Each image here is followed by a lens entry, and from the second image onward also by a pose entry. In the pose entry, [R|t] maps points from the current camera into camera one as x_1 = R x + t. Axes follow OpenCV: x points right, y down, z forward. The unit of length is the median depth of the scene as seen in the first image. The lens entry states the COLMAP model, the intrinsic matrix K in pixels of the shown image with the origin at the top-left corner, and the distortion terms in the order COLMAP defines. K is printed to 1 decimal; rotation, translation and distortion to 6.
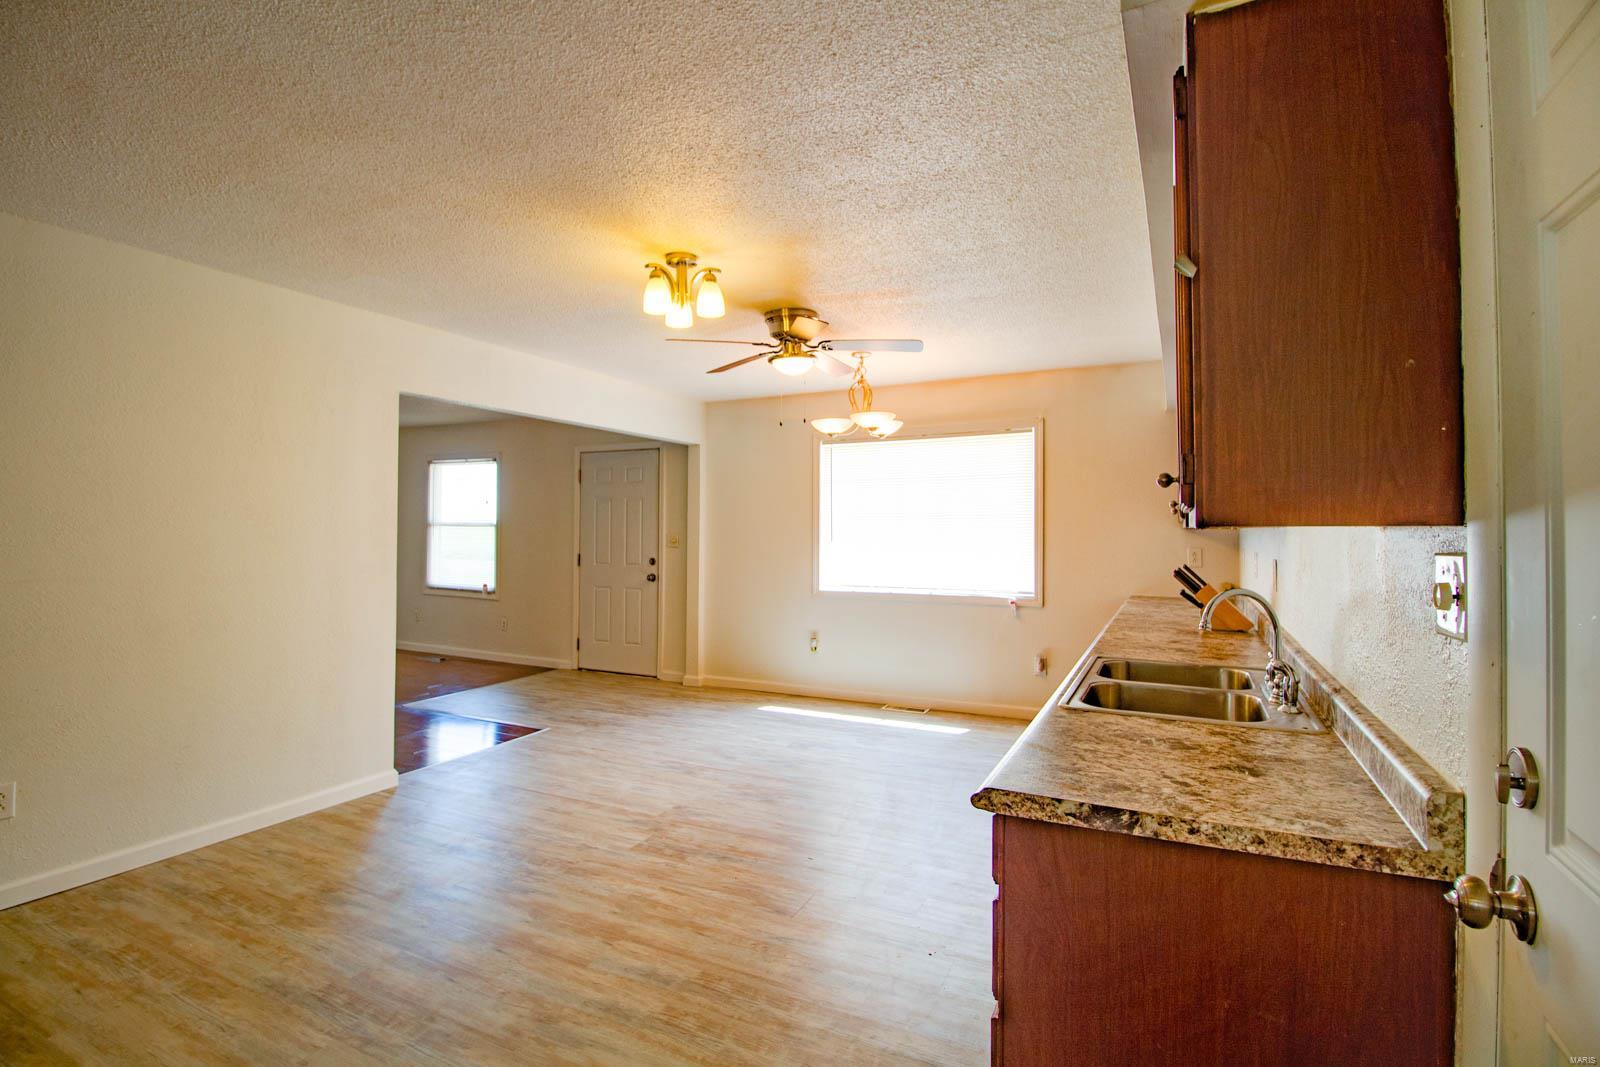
lens RADIAL K [[753.2, 0, 801.7], [0, 753.2, 514.7], [0, 0, 1]] dist [-0.000452, -0.014933]
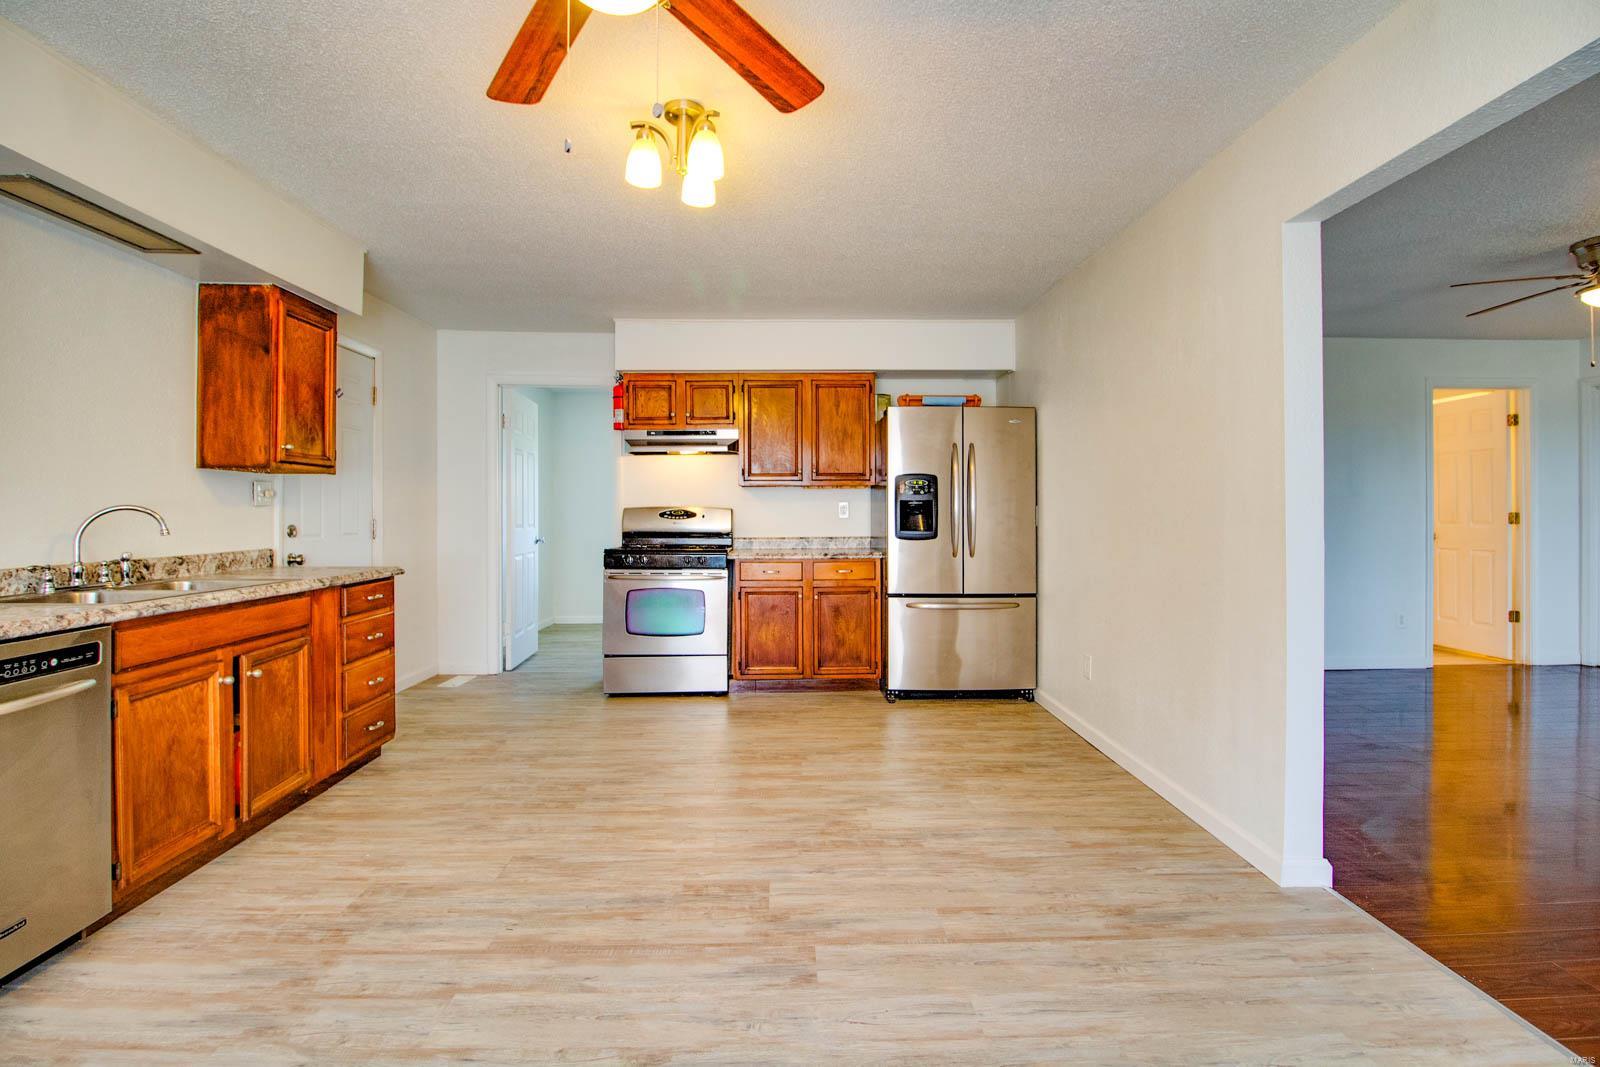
lens RADIAL K [[746.3, 0, 800.5], [0, 746.3, 514.0], [0, 0, 1]] dist [-0.000326, -0.015128]
pose [[-0.882637, -0.003131, -0.470045, 0.055149], [0.005798, 0.999829, -0.017546, 0.054182], [0.470019, -0.018212, -0.882468, 0.993402]]
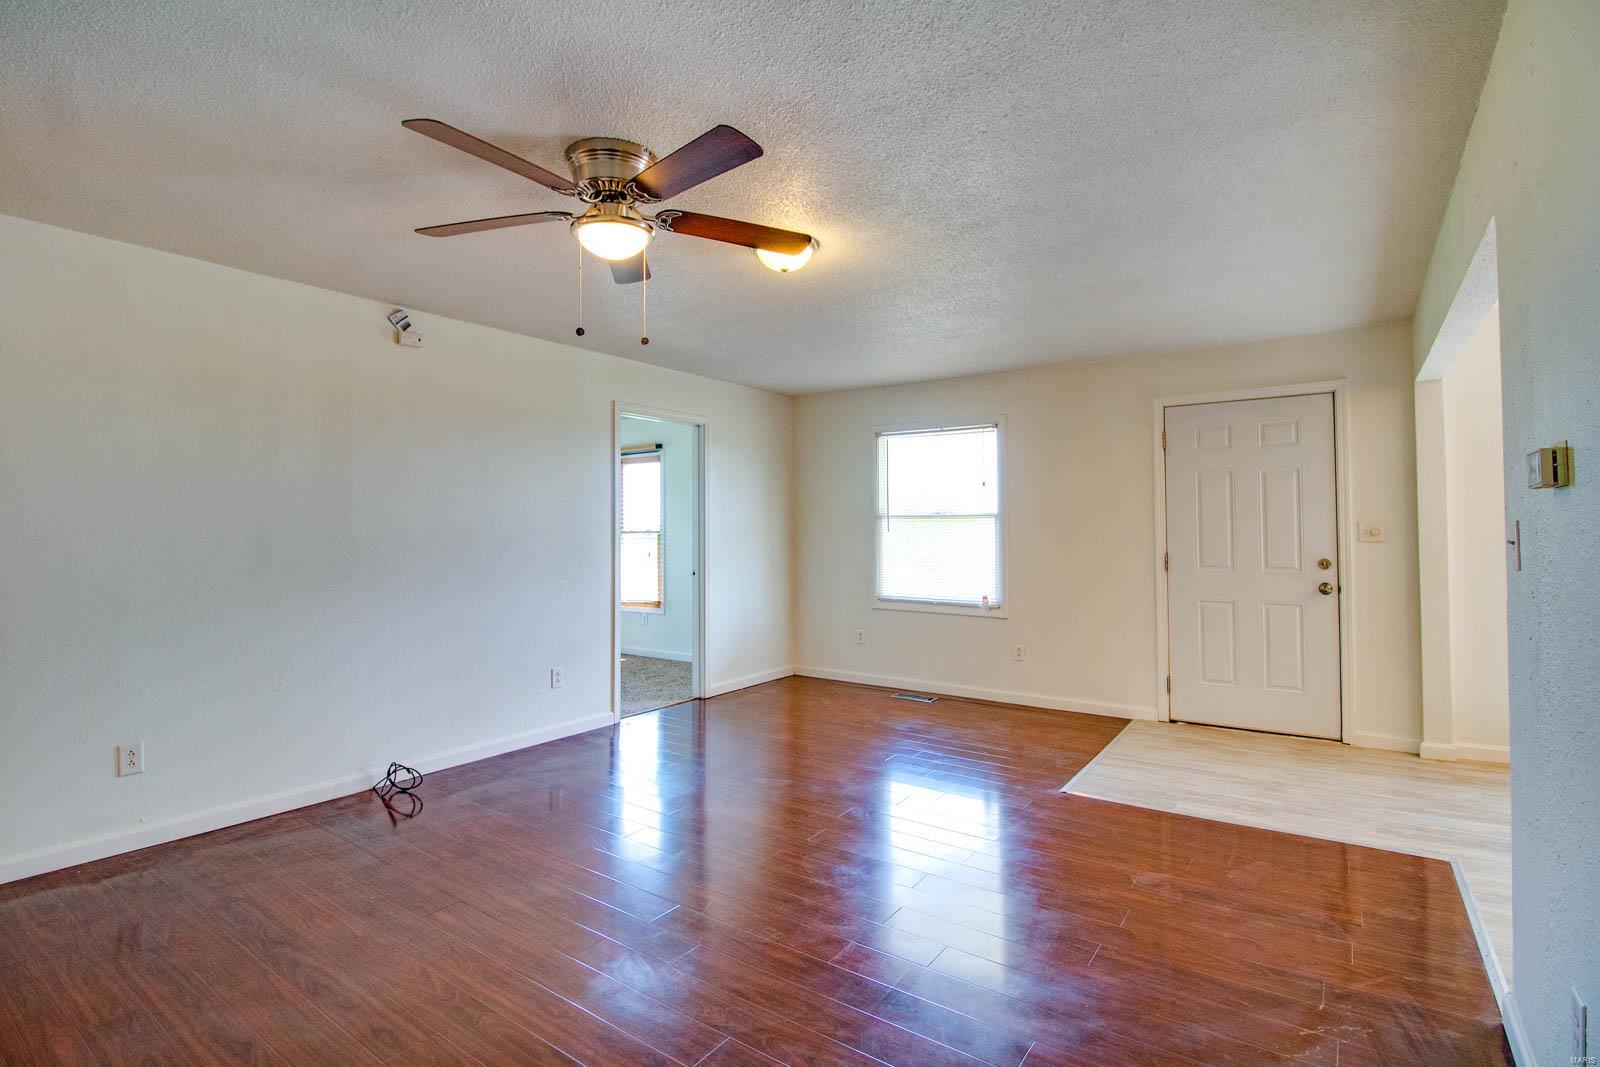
lens RADIAL K [[779.6, 0, 800.2], [0, 779.6, 515.5], [0, 0, 1]] dist [0.005012, -0.000590]
pose [[0.989726, -0.015826, -0.142101, -0.704743], [0.016118, 0.999870, 0.000901, 0.014773], [0.142069, -0.003182, 0.989852, 0.327574]]
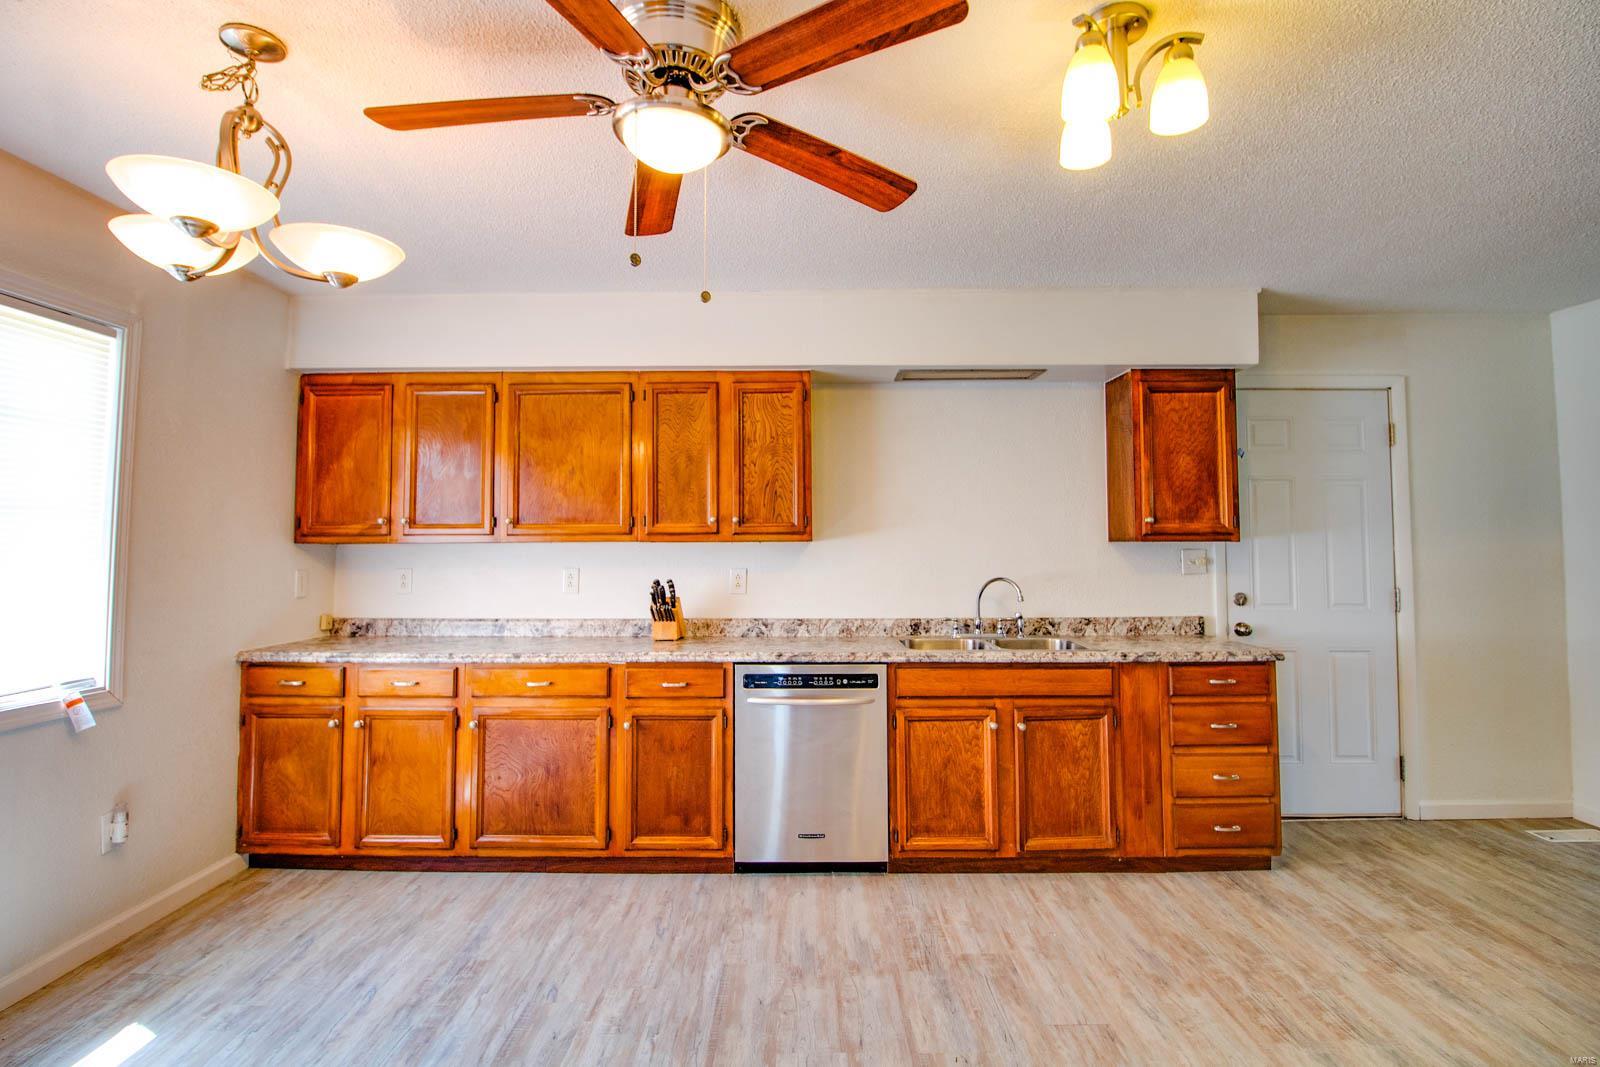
lens RADIAL K [[764.5, 0, 801.3], [0, 764.5, 513.3], [0, 0, 1]] dist [0.001239, -0.016427]
pose [[-0.436019, 0.039637, 0.899064, -0.301781], [-0.015834, 0.998537, -0.051702, 0.019565], [-0.899798, -0.036779, -0.434753, 0.812903]]
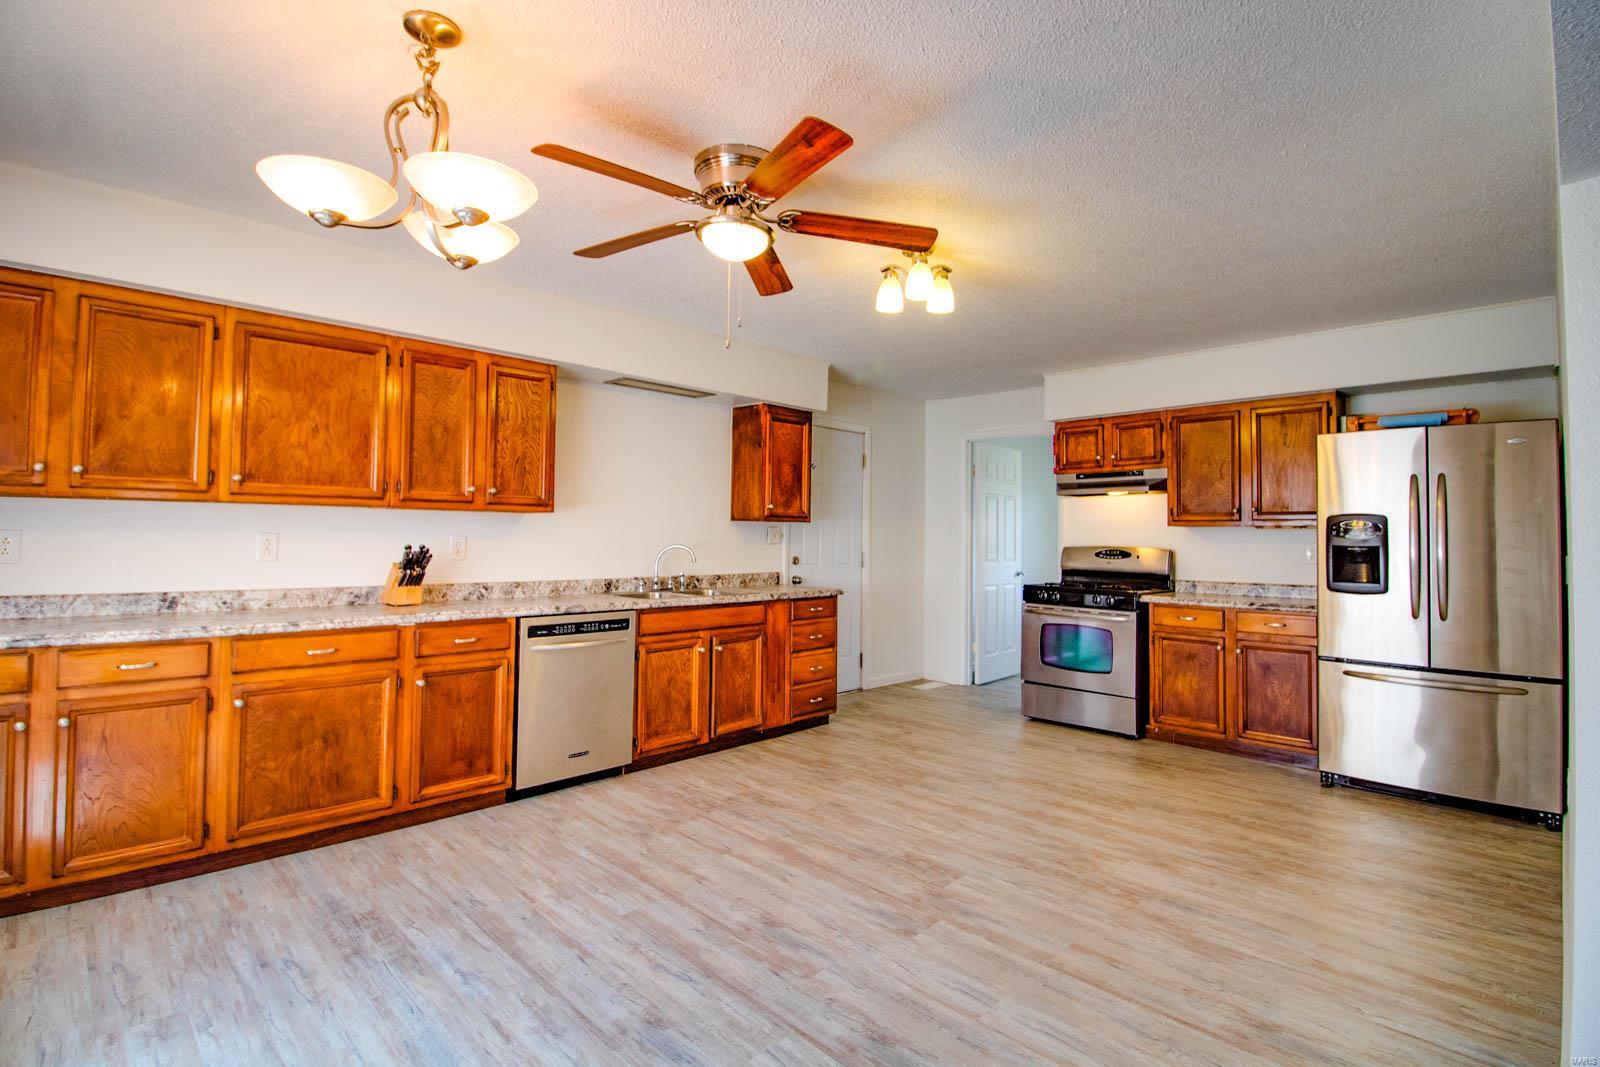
lens RADIAL K [[753.2, 0, 801.7], [0, 753.2, 514.7], [0, 0, 1]] dist [-0.000452, -0.014933]
pose [[-0.947104, -0.006709, 0.320856, -0.193376], [-0.022855, 0.998653, -0.046582, 0.039978], [-0.320111, -0.051452, -0.945982, 1.138256]]
